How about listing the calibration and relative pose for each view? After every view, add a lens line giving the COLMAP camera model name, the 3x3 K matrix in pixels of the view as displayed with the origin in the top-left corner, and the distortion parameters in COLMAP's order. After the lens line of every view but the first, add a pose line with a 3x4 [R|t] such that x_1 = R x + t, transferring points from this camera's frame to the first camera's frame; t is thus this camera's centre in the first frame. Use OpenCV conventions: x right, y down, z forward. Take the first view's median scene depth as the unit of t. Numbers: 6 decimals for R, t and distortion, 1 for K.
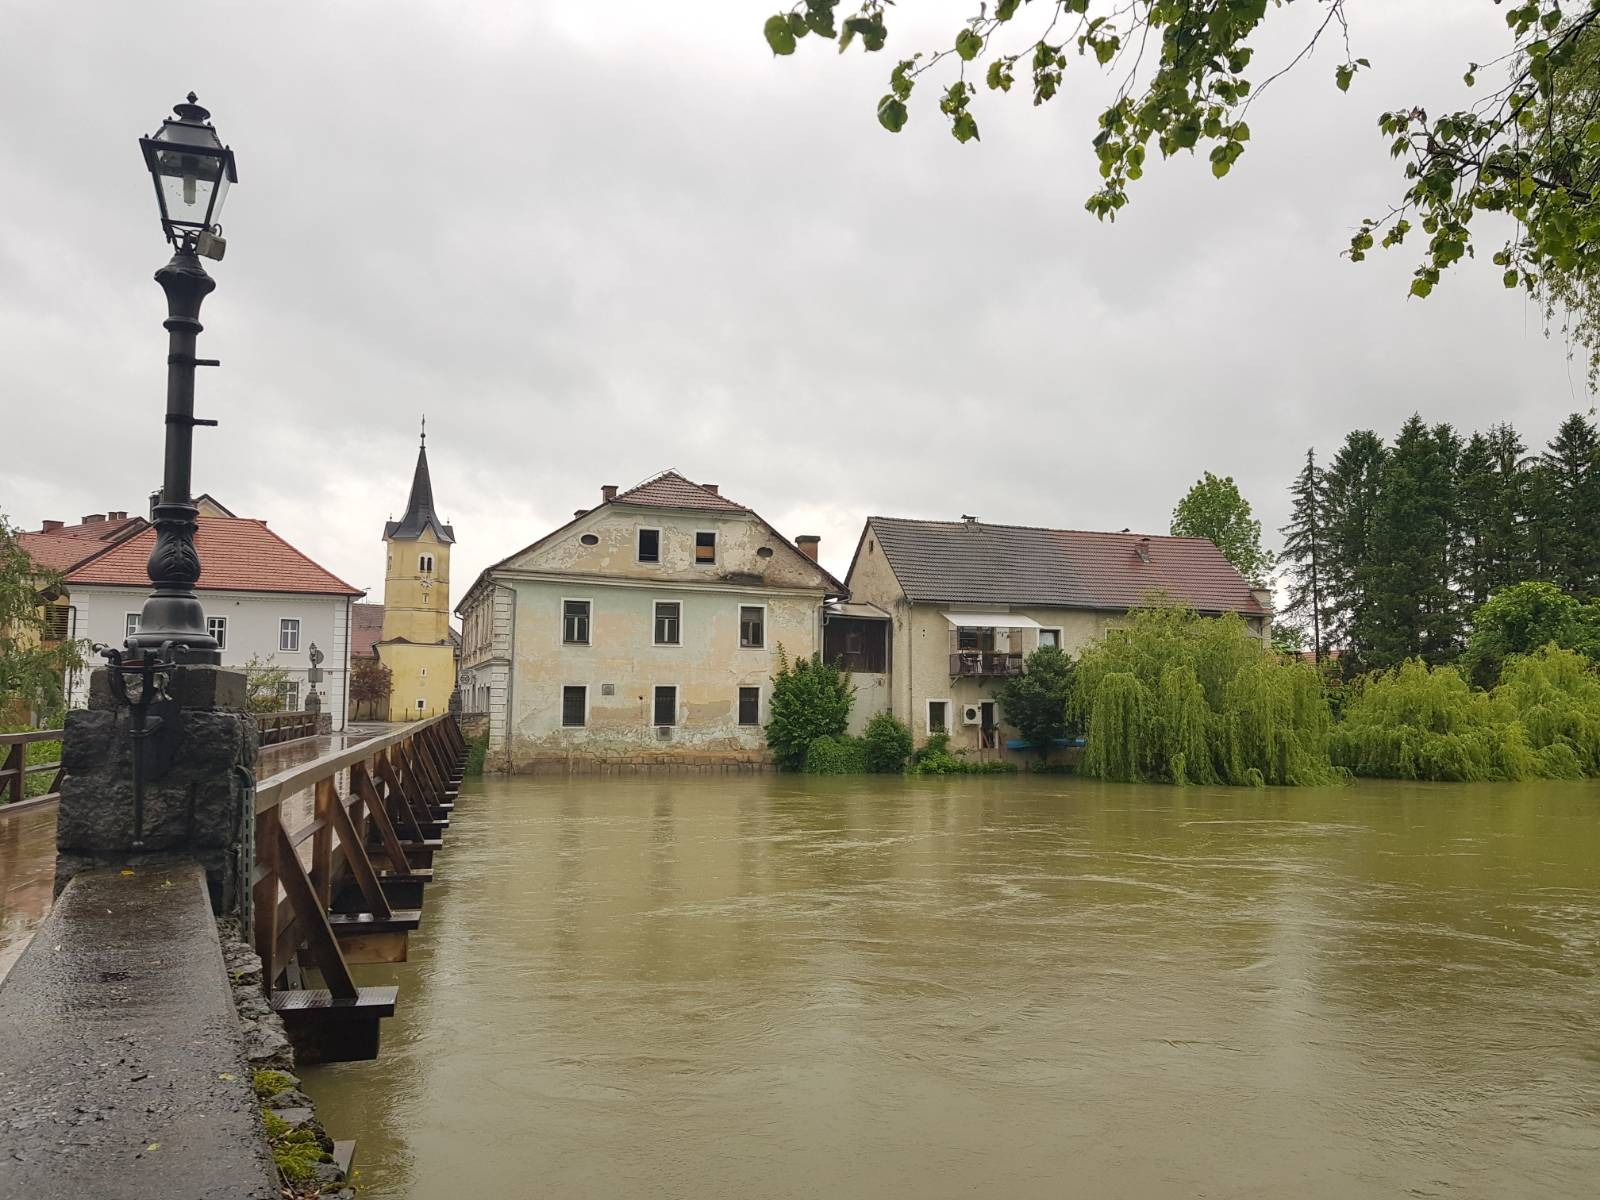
lens RADIAL K [[1240.9, 0, 814.1], [0, 1240.9, 606.2], [0, 0, 1]] dist [0.053828, -0.084343]
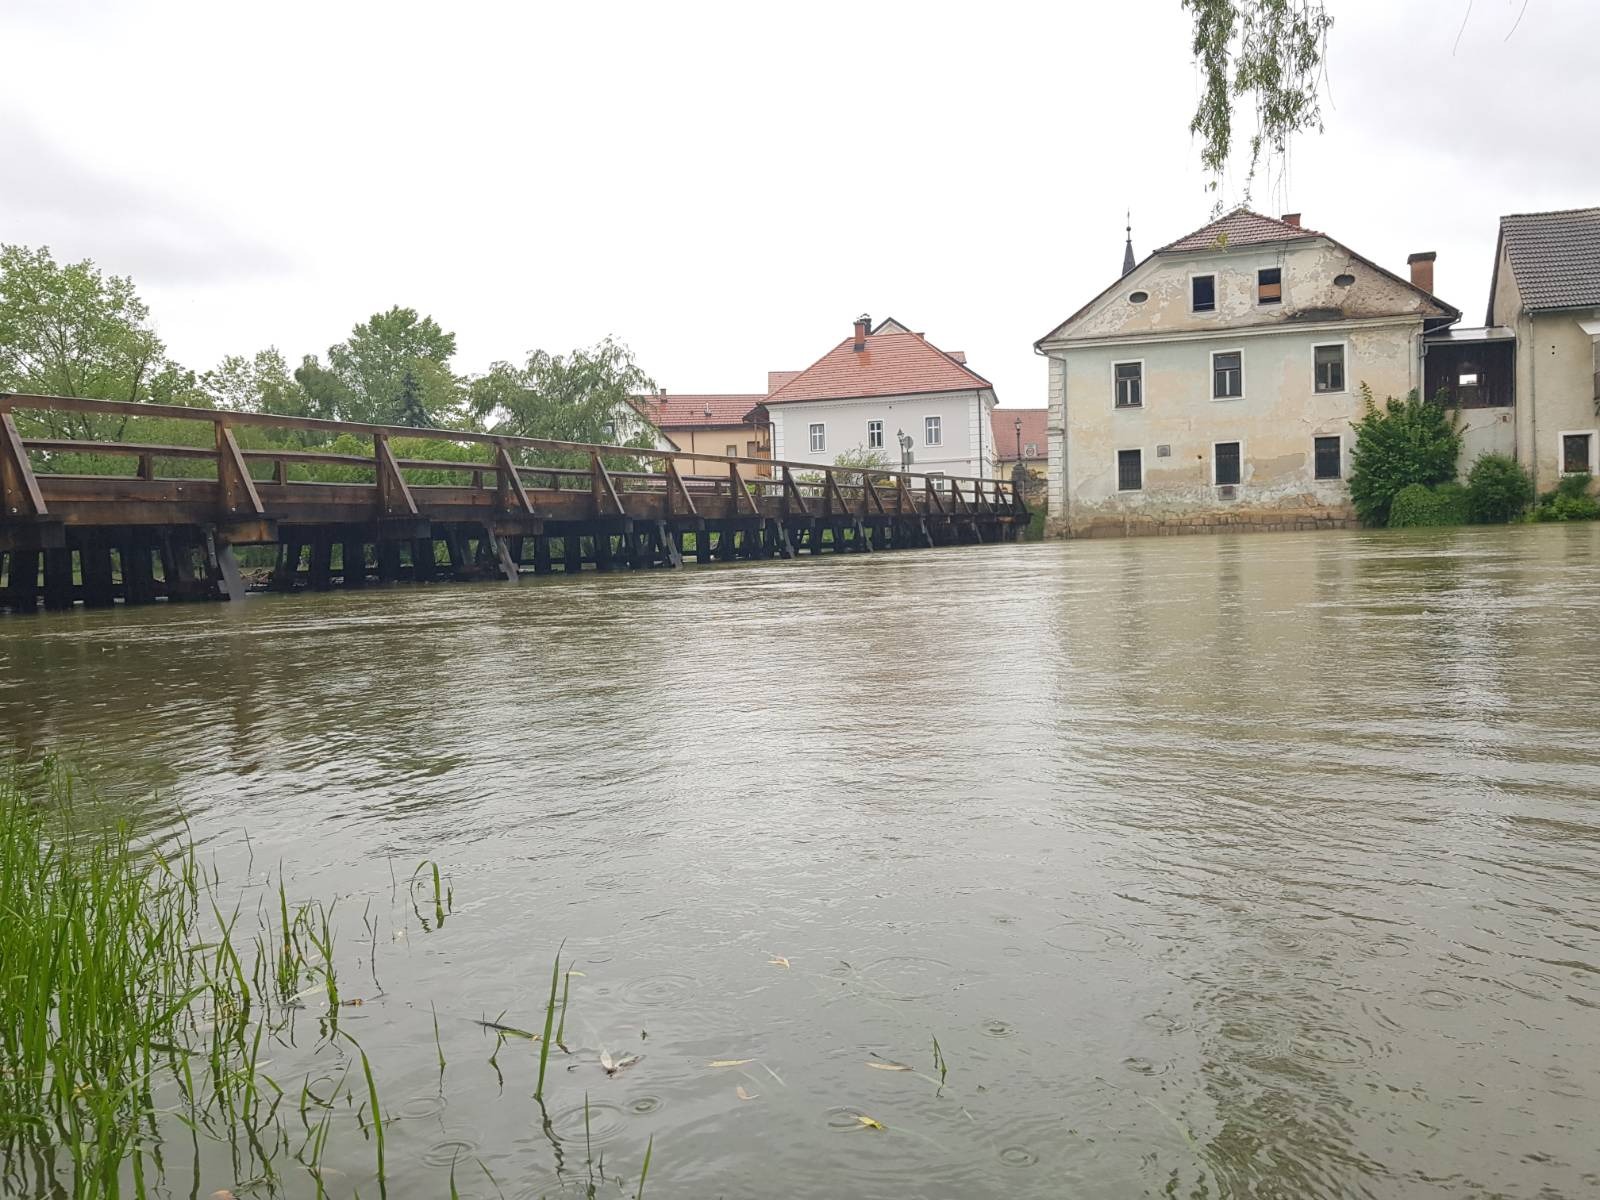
lens RADIAL K [[1254.3, 0, 795.2], [0, 1254.3, 611.8], [0, 0, 1]] dist [0.043566, -0.087855]
pose [[0.765209, -0.001287, -0.643781, 0.239924], [0.093303, 0.989662, 0.108923, 0.055614], [0.636985, -0.143416, 0.757418, 0.048436]]
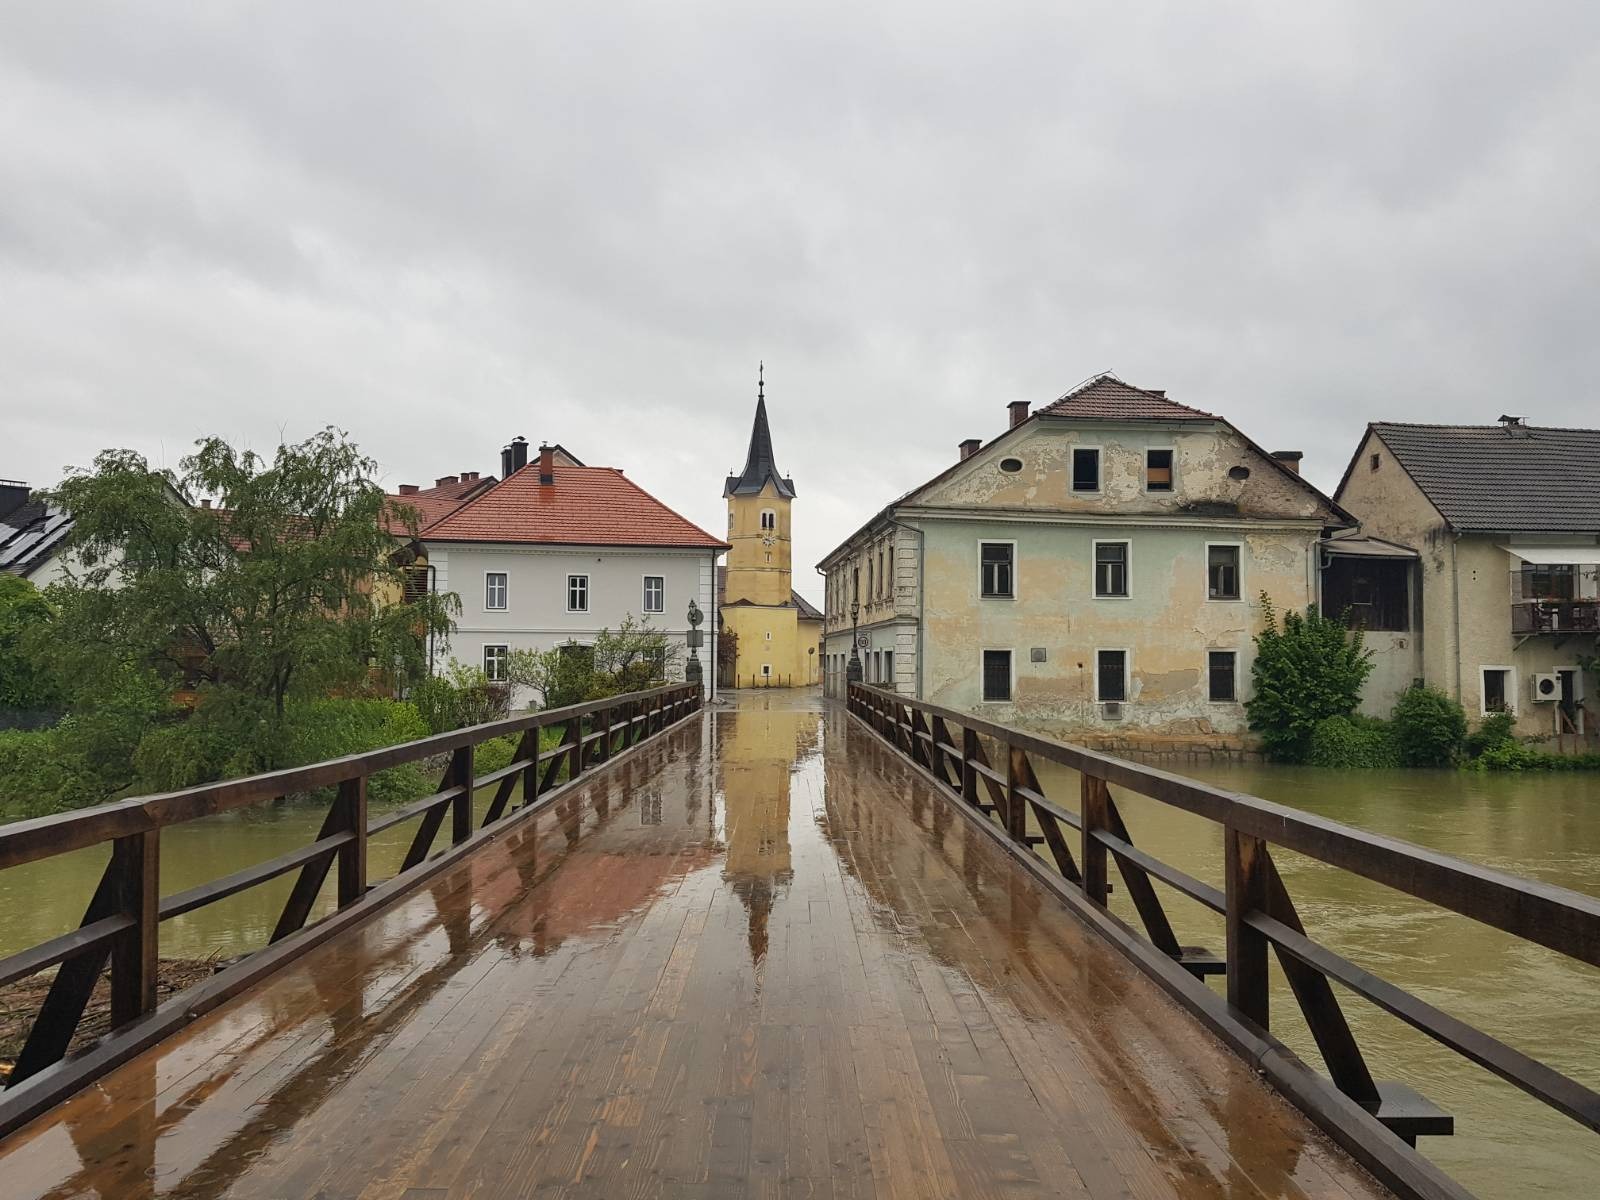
lens RADIAL K [[1240.9, 0, 783.9], [0, 1240.9, 608.1], [0, 0, 1]] dist [0.053828, -0.084343]
pose [[0.966431, -0.014440, -0.256519, -0.115591], [0.022189, 0.999380, 0.027338, 0.011981], [0.255965, -0.032112, 0.966153, 0.192924]]
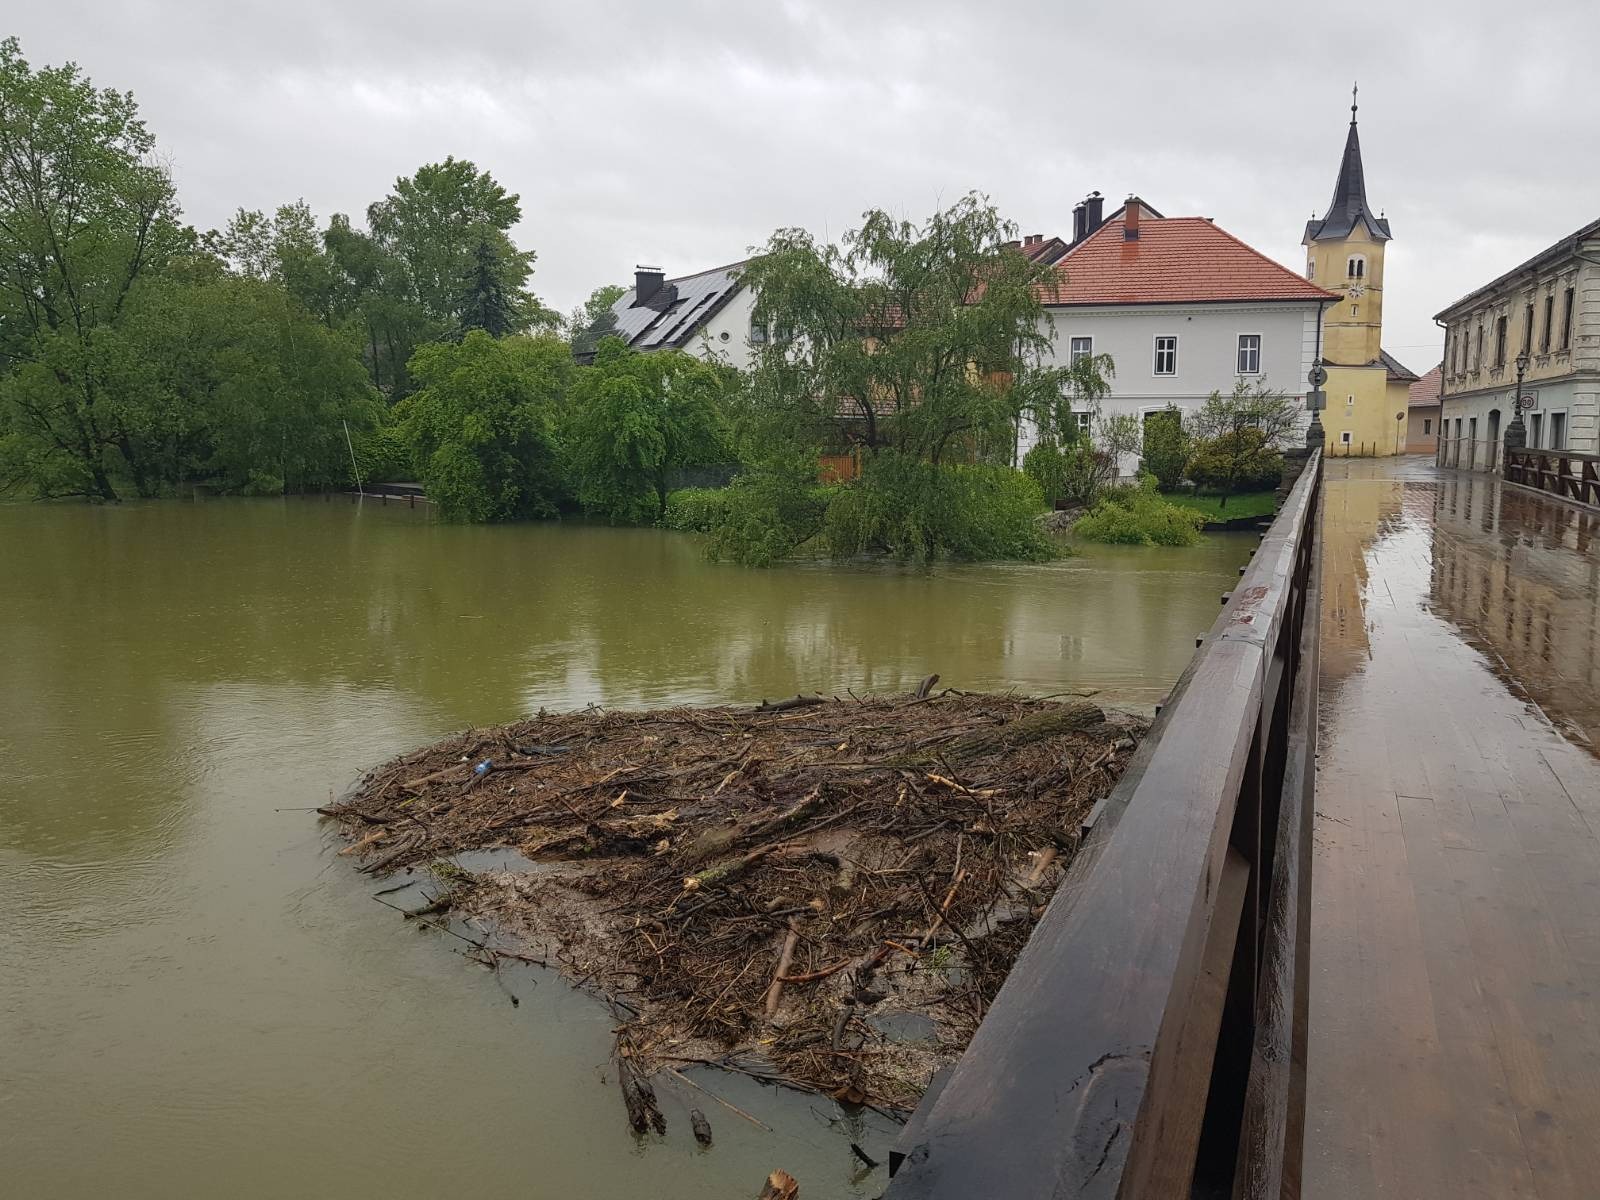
lens RADIAL K [[1240.9, 0, 788.7], [0, 1240.9, 575.3], [0, 0, 1]] dist [0.053828, -0.084343]
pose [[0.789681, 0.064127, -0.610156, -0.163219], [0.051028, 0.984211, 0.169481, 0.012601], [0.611391, -0.164971, 0.773941, 0.168826]]
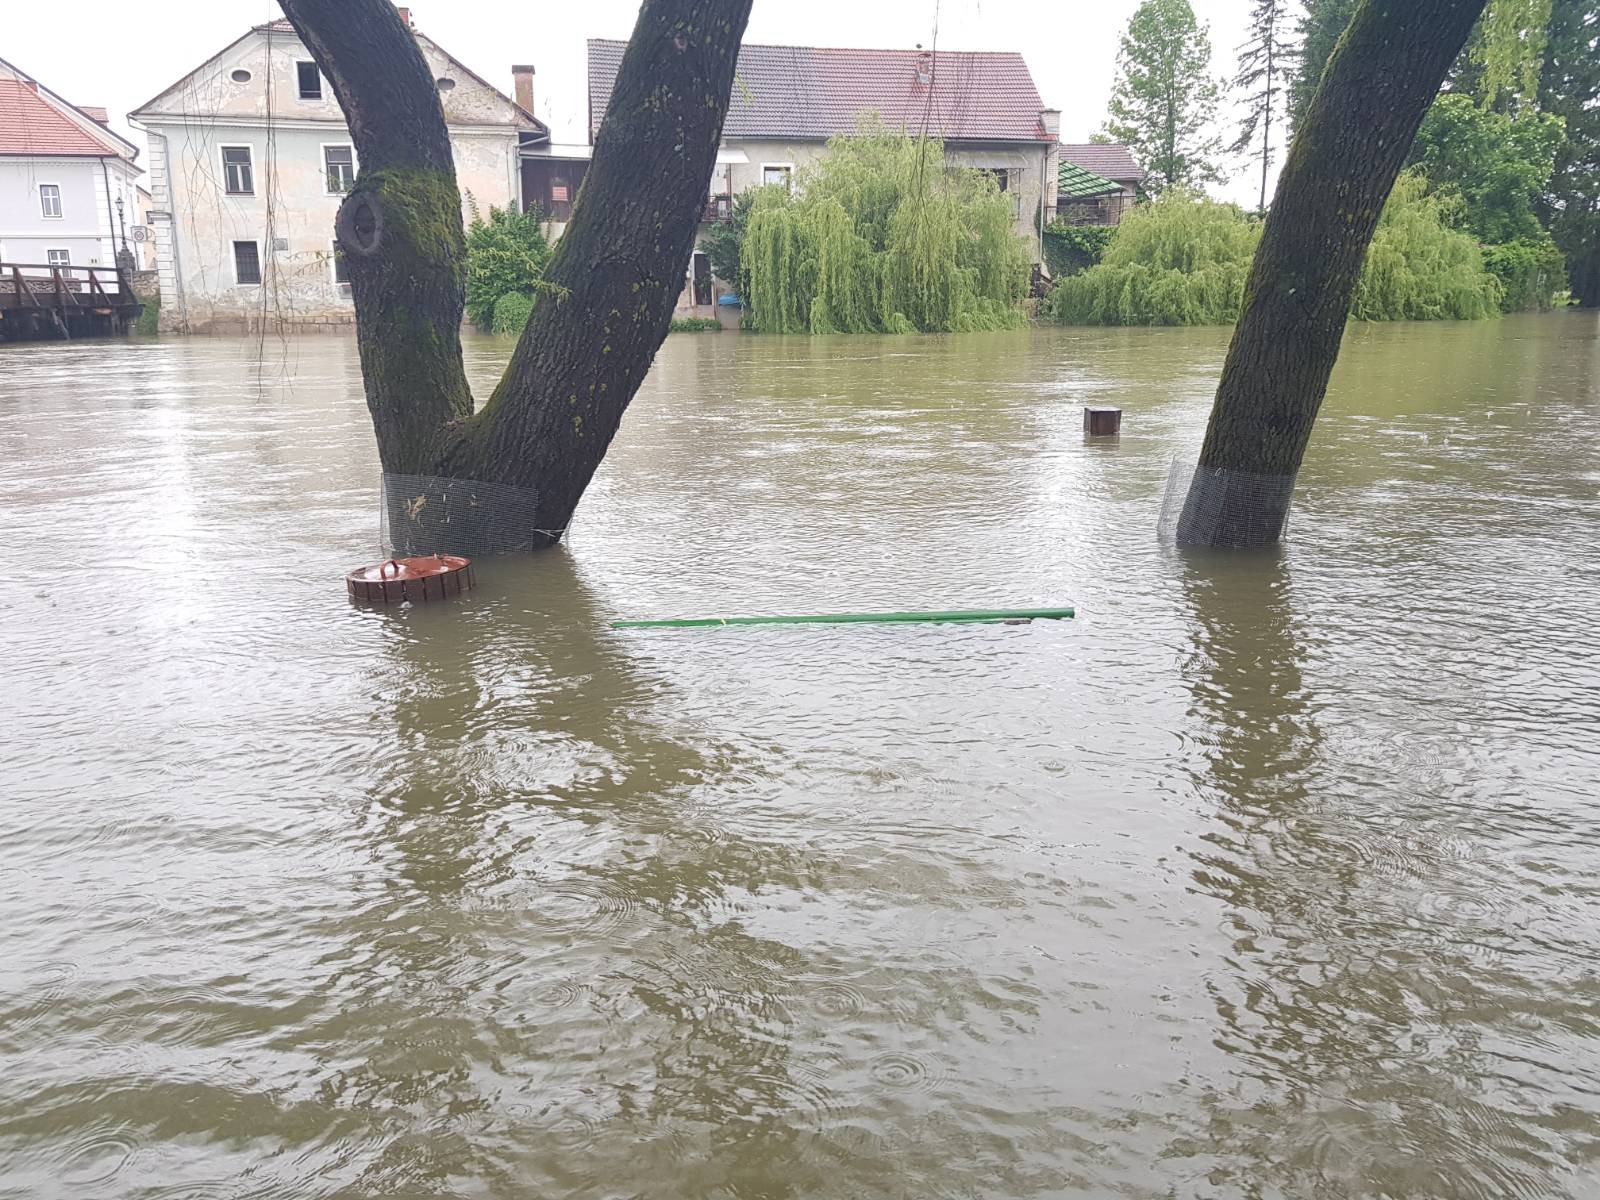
lens RADIAL K [[1240.9, 0, 782.5], [0, 1240.9, 598.9], [0, 0, 1]] dist [0.053828, -0.084343]
pose [[0.986907, 0.020619, -0.159968, 0.360150], [0.029485, 0.952018, 0.304618, 0.043453], [0.158574, -0.305346, 0.938945, 0.074411]]
